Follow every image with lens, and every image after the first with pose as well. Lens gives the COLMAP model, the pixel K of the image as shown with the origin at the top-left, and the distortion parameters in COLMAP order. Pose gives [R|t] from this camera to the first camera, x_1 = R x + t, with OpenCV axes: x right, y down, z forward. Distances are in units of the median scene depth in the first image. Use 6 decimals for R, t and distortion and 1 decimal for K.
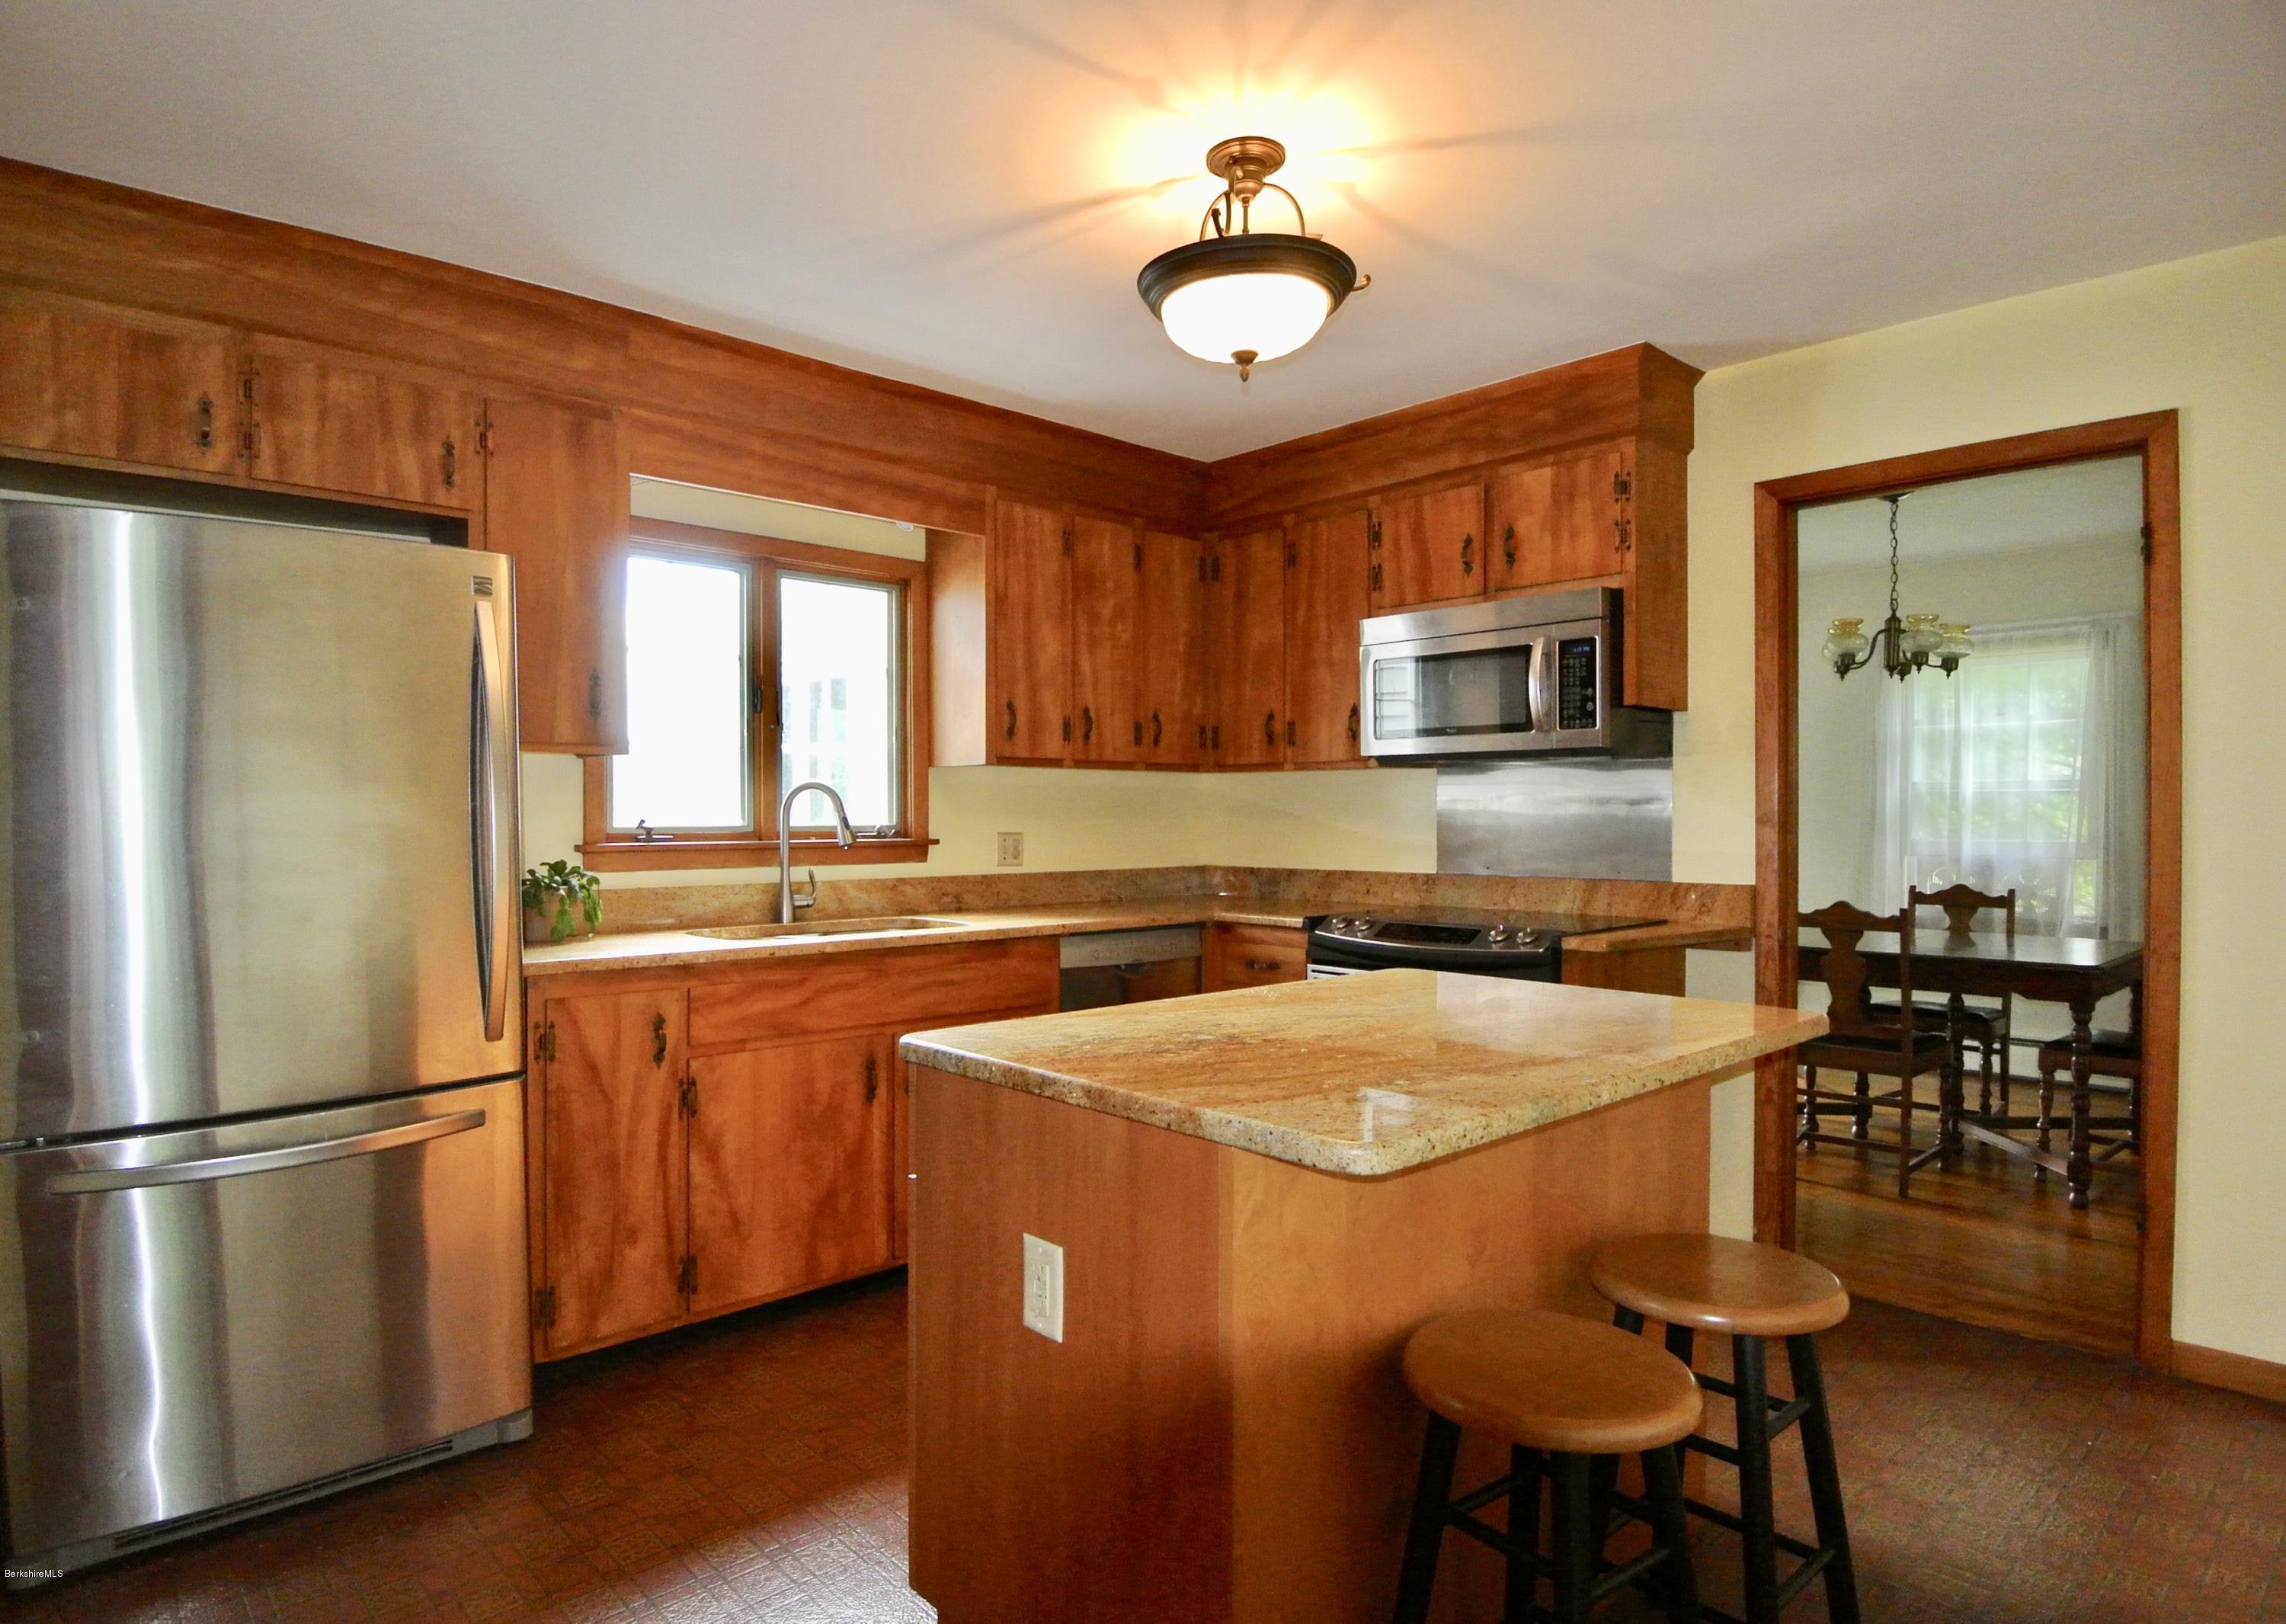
lens RADIAL K [[1274.5, 0, 1077.0], [0, 1274.5, 812.2], [0, 0, 1]] dist [0.003985, -0.037243]
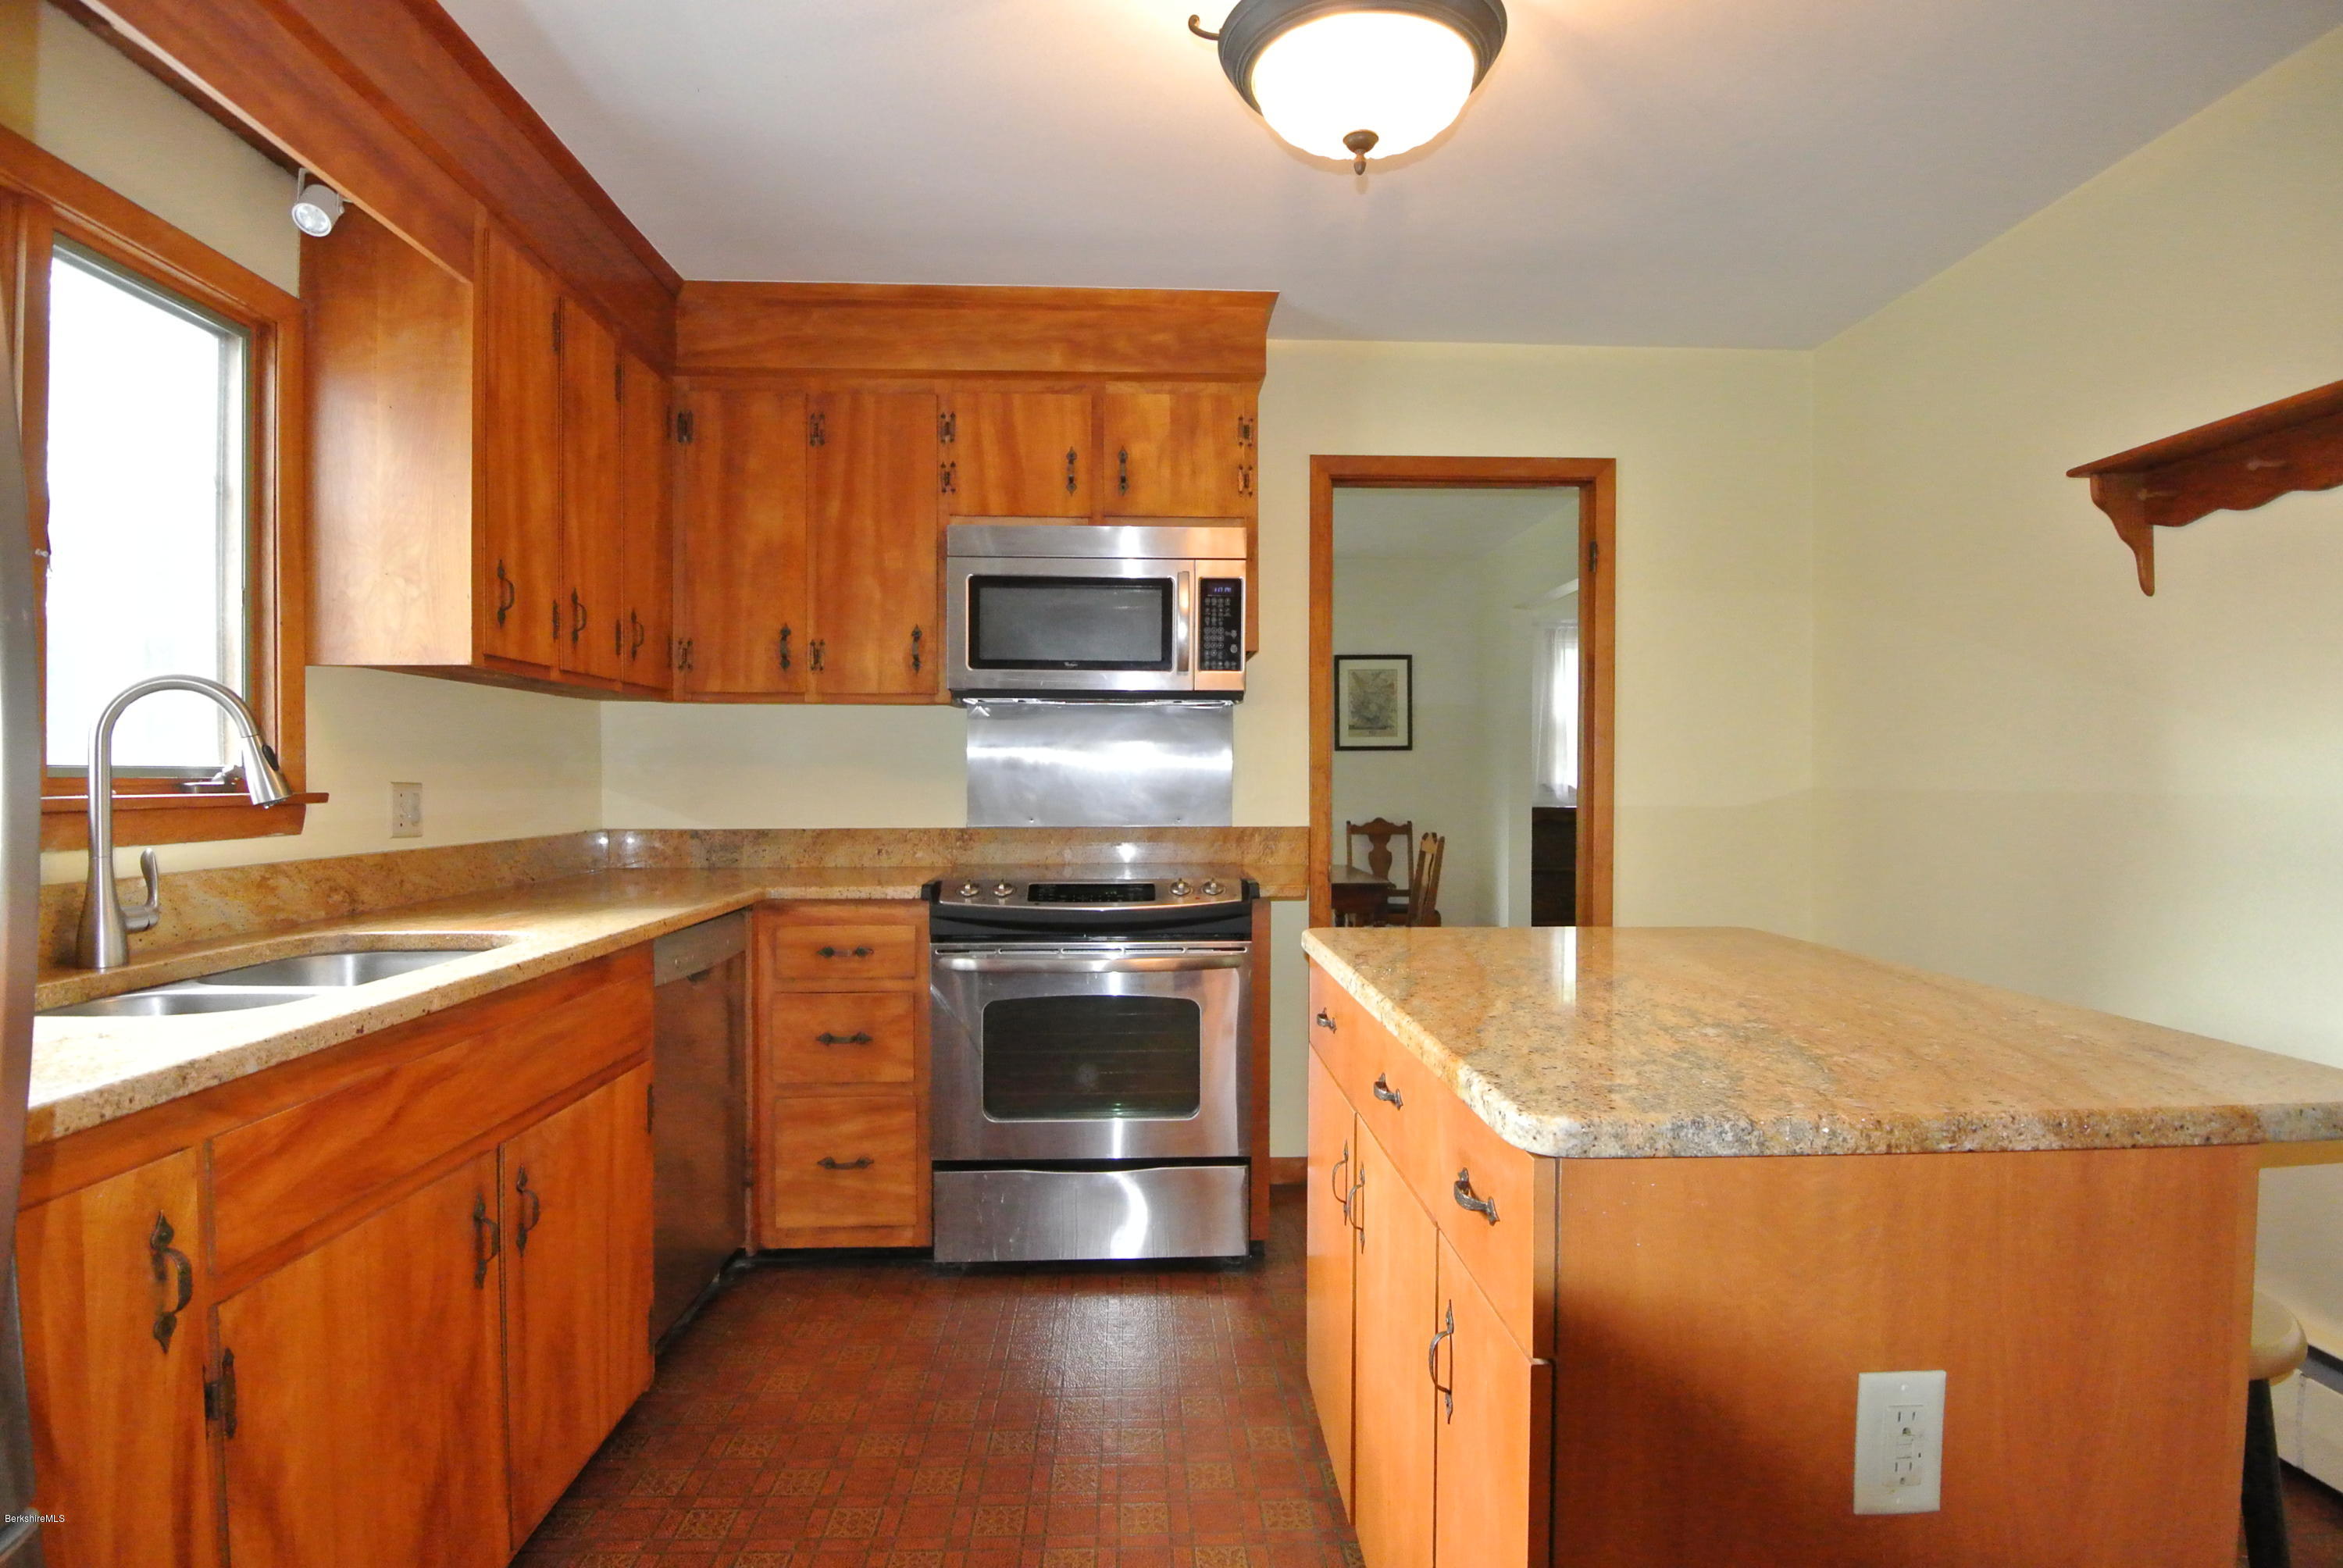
lens RADIAL K [[1227.3, 0, 1179.9], [0, 1227.3, 793.0], [0, 0, 1]] dist [0.002430, -0.028600]
pose [[0.623901, -0.007746, 0.781465, -0.324096], [-0.002961, 0.999920, 0.012276, 0.014662], [-0.781497, -0.009973, 0.623829, 0.395870]]
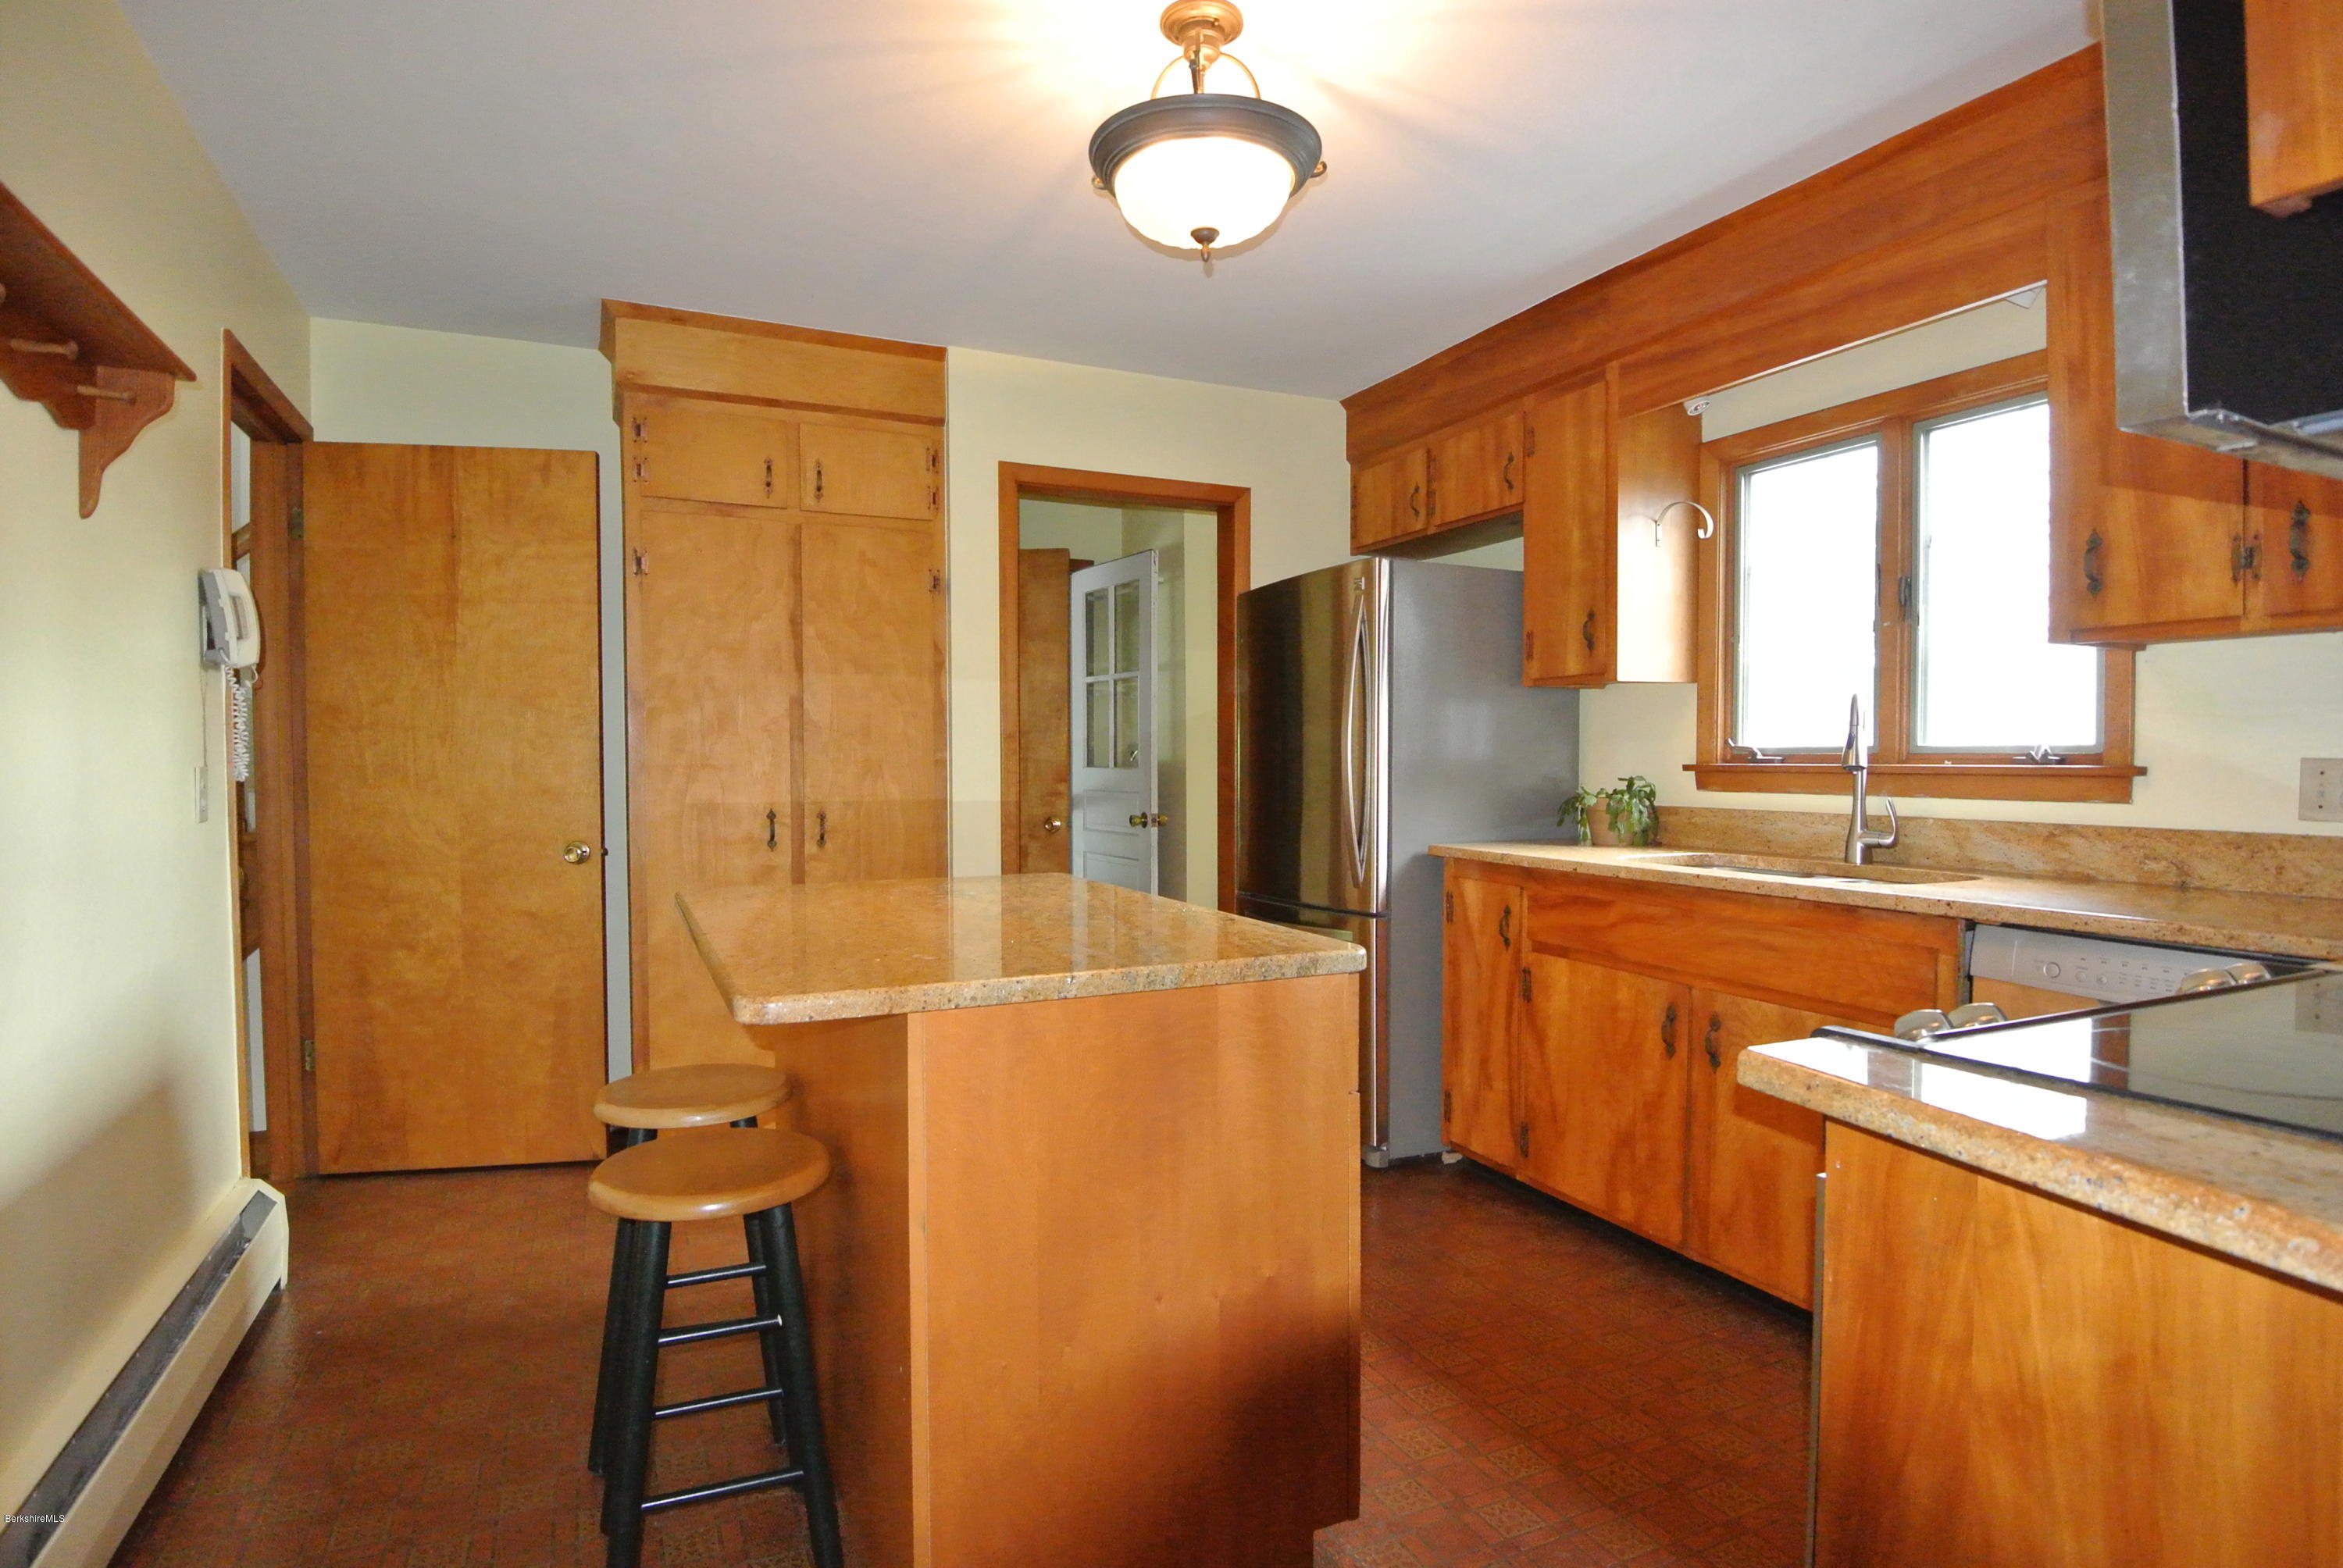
lens RADIAL K [[1227.3, 0, 1179.9], [0, 1227.3, 793.0], [0, 0, 1]] dist [0.002430, -0.028600]
pose [[-0.272305, 0.027428, -0.961820, 0.643331], [0.003768, 0.999616, 0.027439, 0.017262], [0.962204, 0.003847, -0.272304, 0.779611]]
